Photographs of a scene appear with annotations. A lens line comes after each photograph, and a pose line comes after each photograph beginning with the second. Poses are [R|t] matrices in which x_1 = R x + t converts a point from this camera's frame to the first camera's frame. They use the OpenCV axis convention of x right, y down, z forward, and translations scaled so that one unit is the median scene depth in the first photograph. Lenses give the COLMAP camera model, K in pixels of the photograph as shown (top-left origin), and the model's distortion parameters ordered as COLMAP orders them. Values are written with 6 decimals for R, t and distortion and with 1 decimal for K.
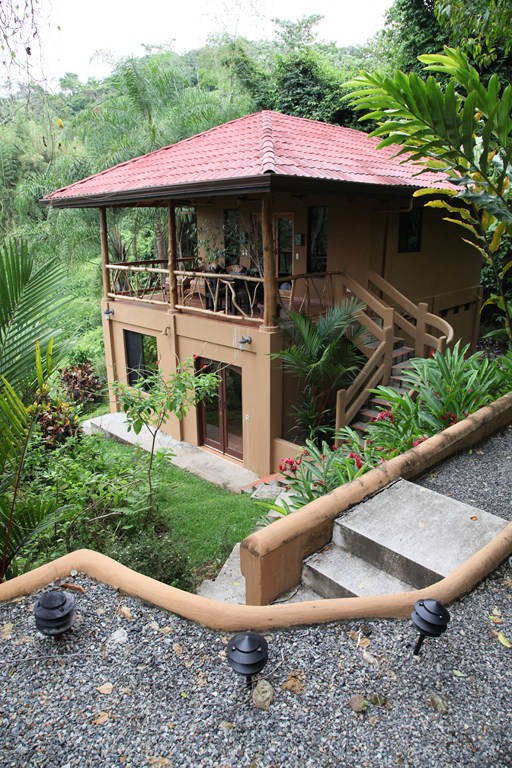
lens RADIAL K [[522.4, 0, 236.6], [0, 522.4, 383.9], [0, 0, 1]] dist [-0.088016, 0.003616]
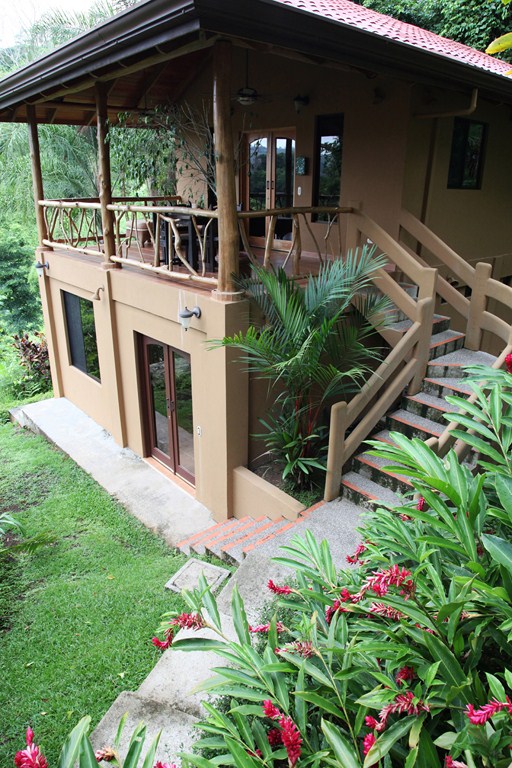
lens RADIAL K [[522.4, 0, 236.6], [0, 522.4, 383.9], [0, 0, 1]] dist [-0.088016, 0.003616]
pose [[0.997067, 0.043624, -0.062877, 0.108323], [-0.039071, 0.996645, 0.071912, -0.043567], [0.065803, -0.069245, 0.995427, 0.359414]]
